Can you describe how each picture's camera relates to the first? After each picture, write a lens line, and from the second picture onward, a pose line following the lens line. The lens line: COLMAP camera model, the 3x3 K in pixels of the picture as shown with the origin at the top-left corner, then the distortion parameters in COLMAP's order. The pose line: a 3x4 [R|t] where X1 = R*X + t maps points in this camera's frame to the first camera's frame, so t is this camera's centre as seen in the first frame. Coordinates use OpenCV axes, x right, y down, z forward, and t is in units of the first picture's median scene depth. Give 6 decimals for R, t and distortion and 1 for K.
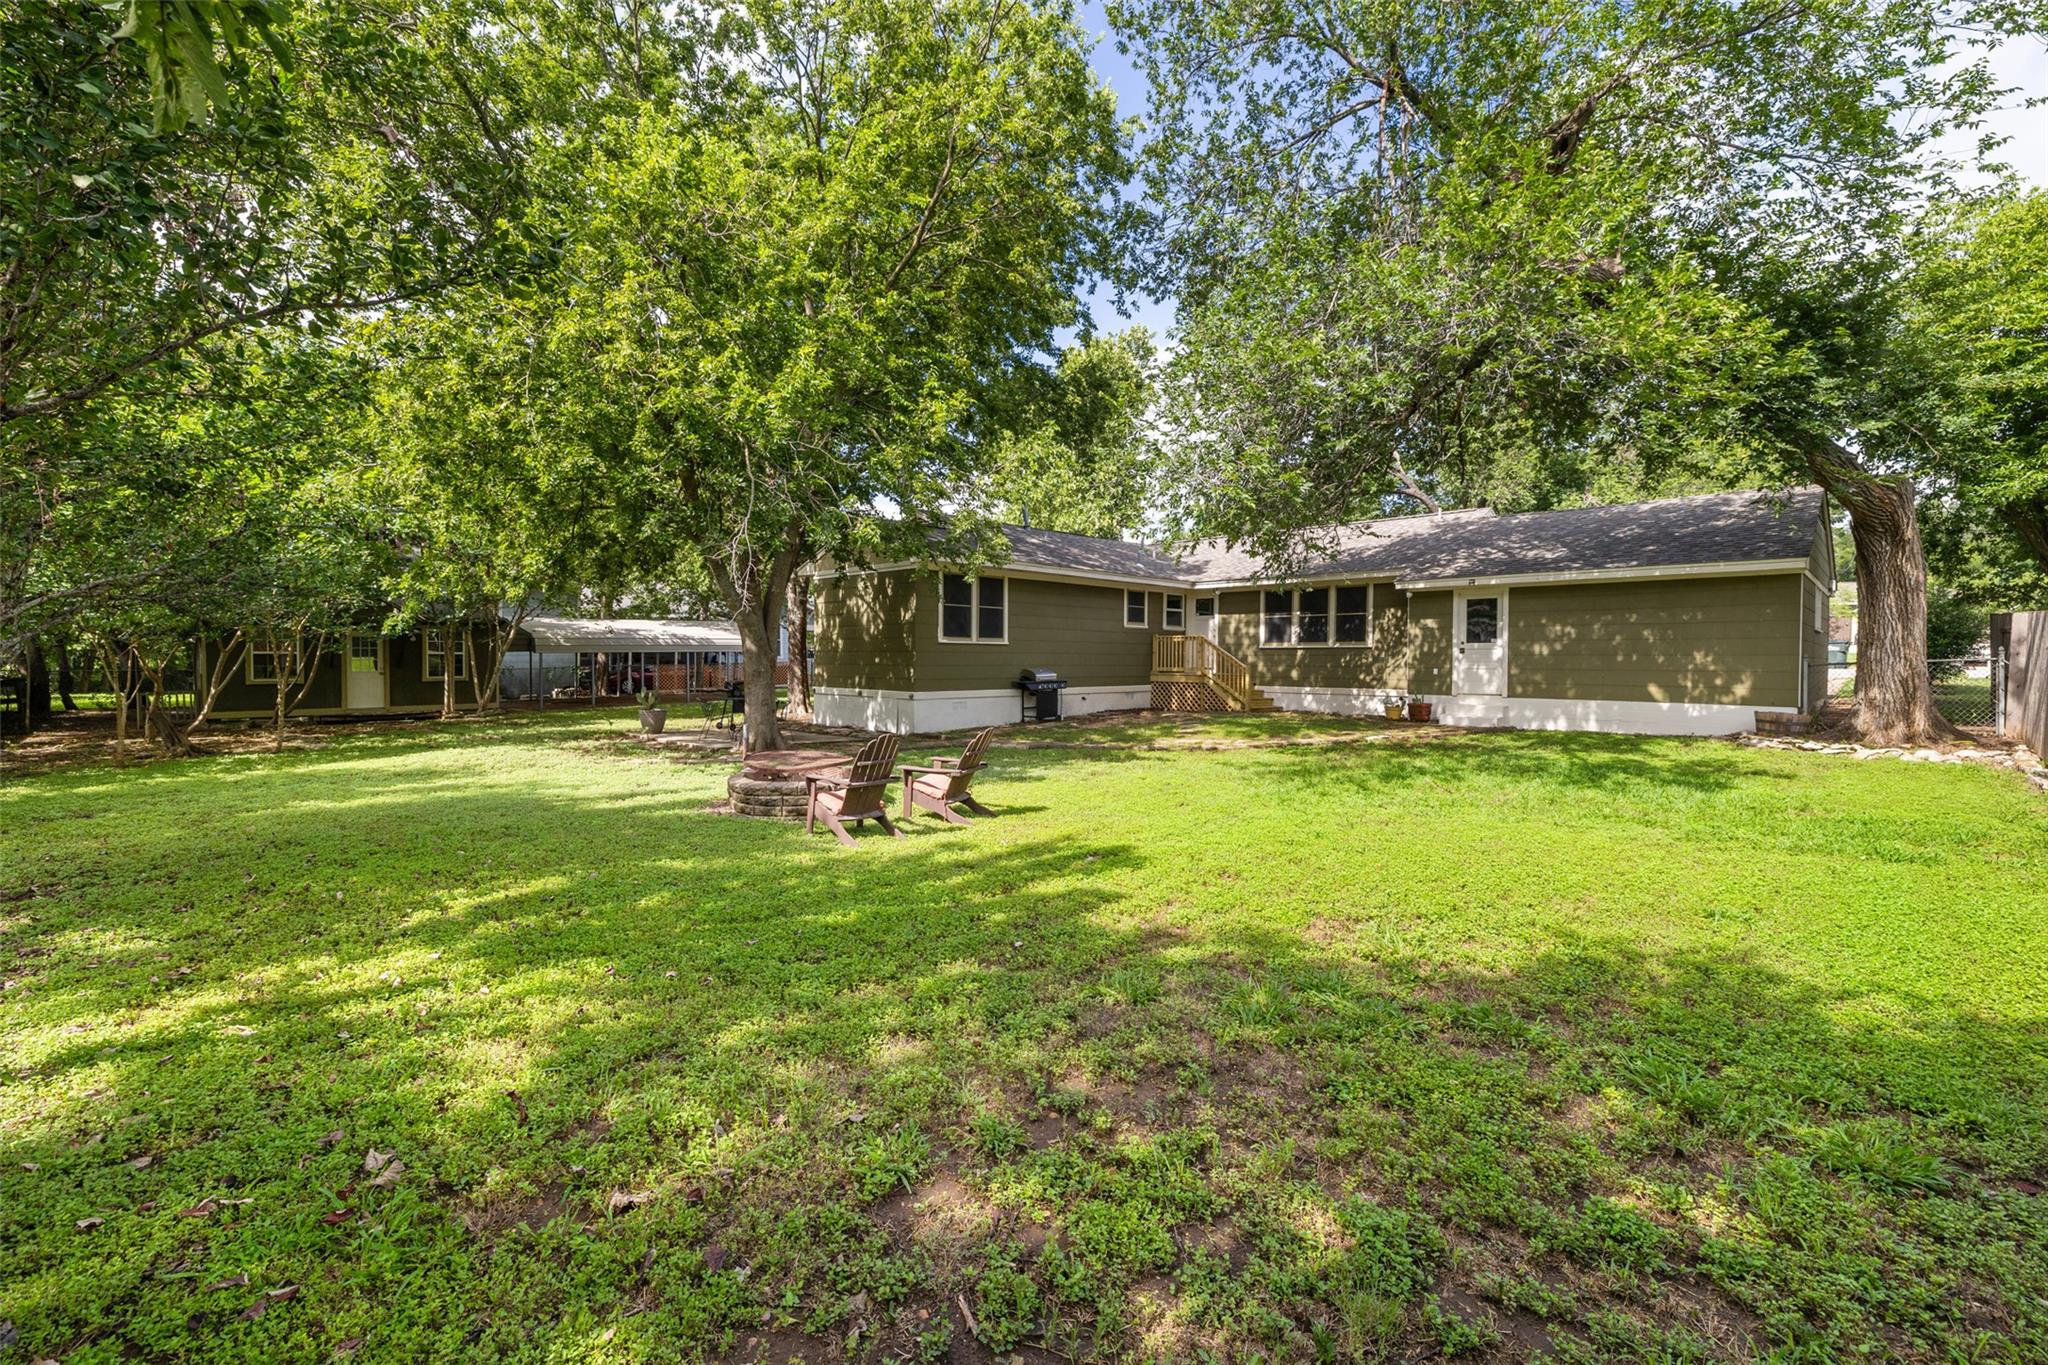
lens RADIAL K [[874.7, 0, 1012.1], [0, 874.7, 645.5], [0, 0, 1]] dist [-0.000013, -0.000484]
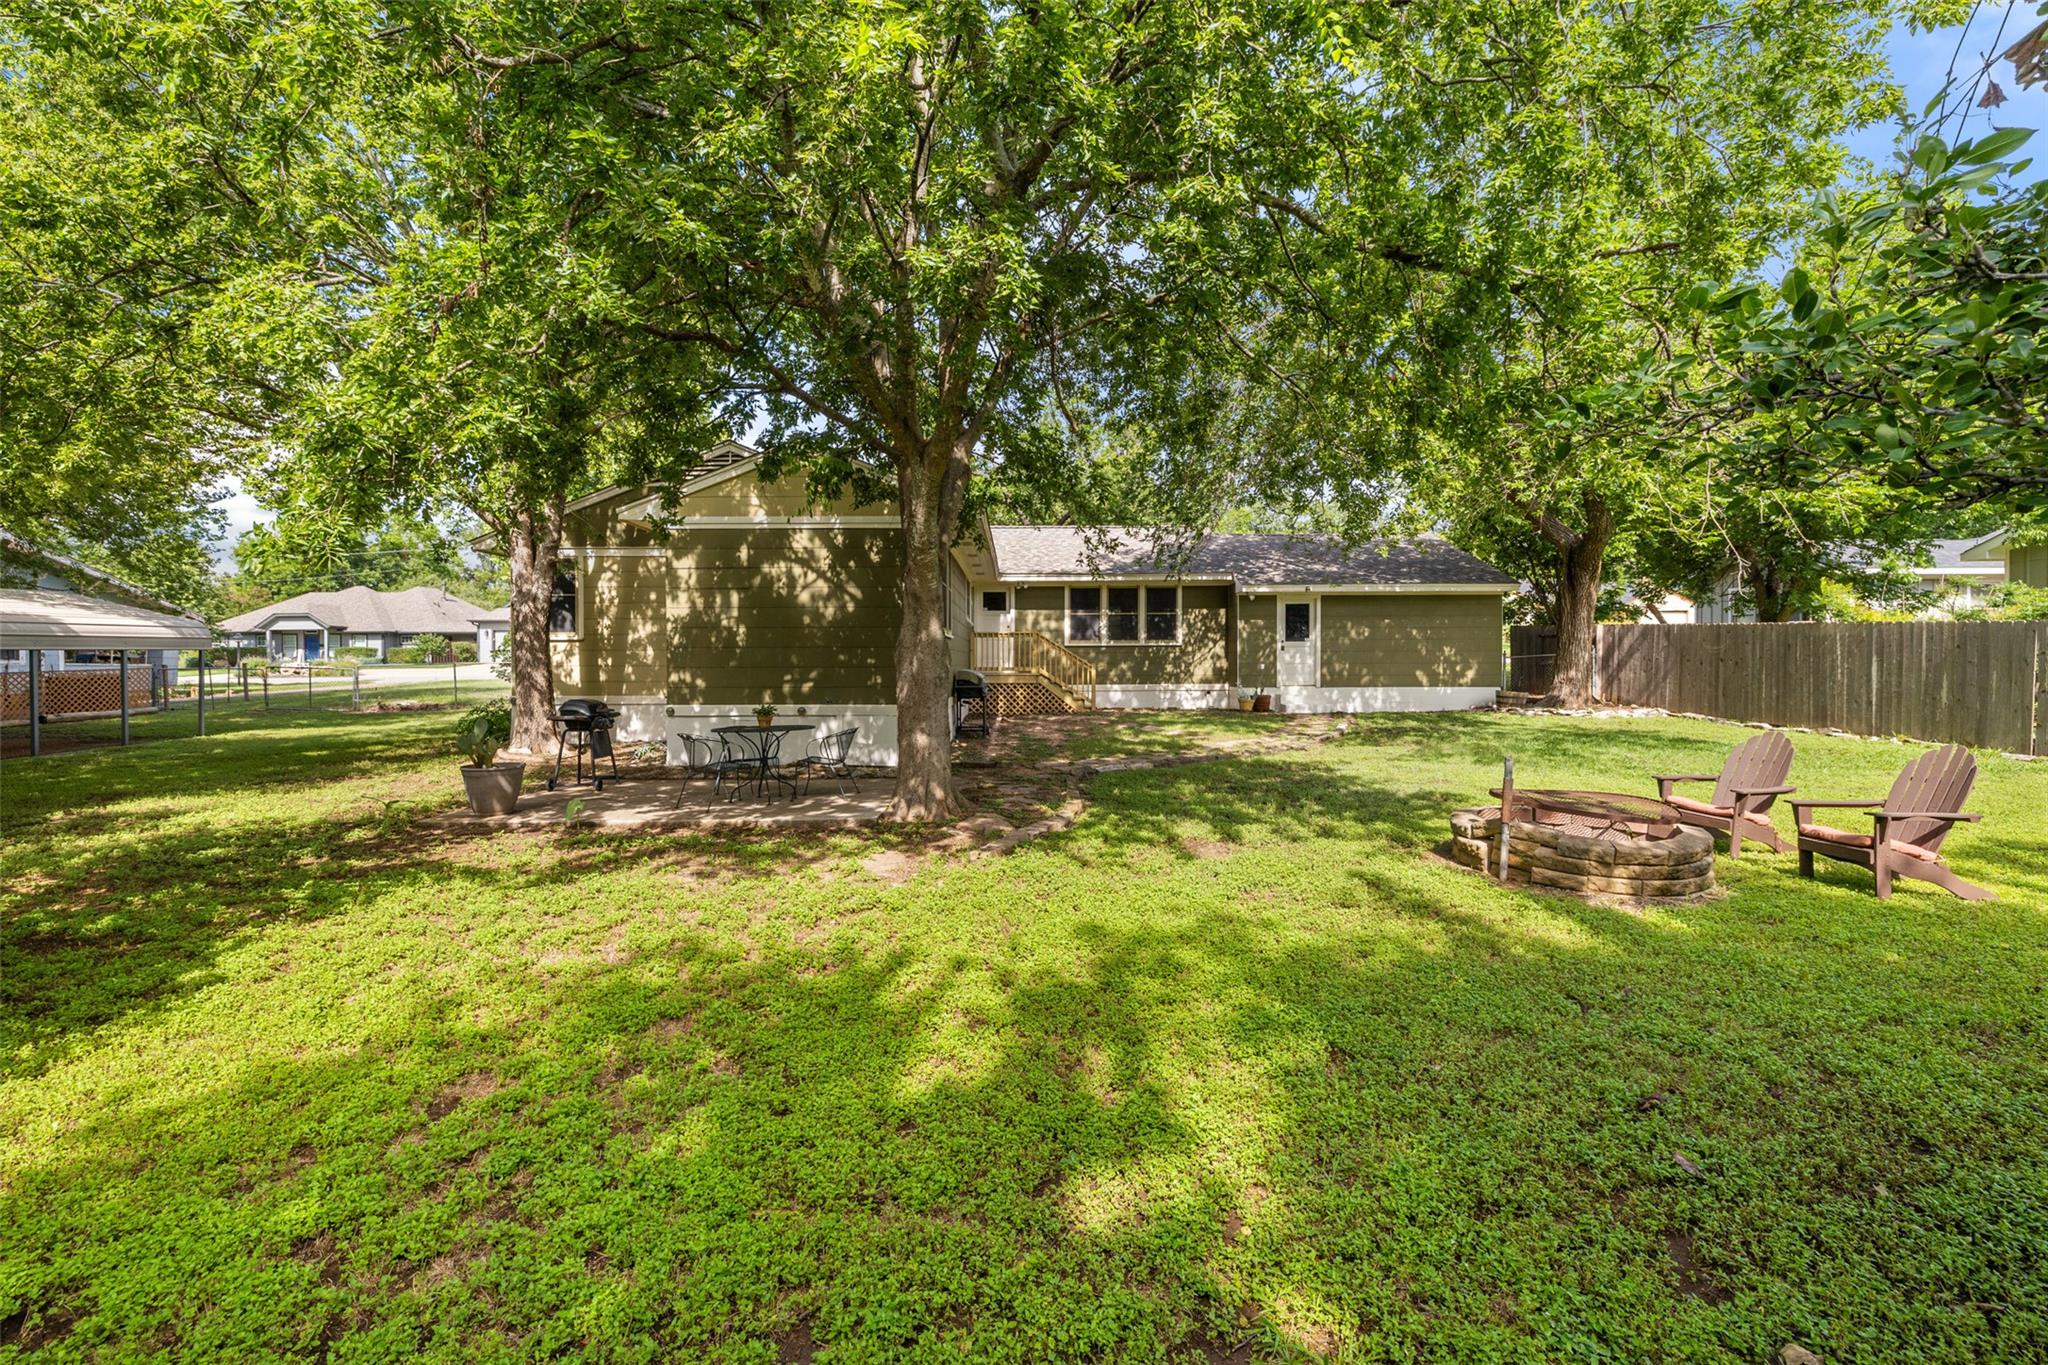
lens RADIAL K [[855.5, 0, 1022.6], [0, 855.5, 651.8], [0, 0, 1]] dist [-0.003289, -0.000344]
pose [[0.685480, -0.000022, 0.728091, -0.512683], [-0.004248, 0.999983, 0.004029, 0.007659], [-0.728079, -0.005855, 0.685469, 0.442789]]
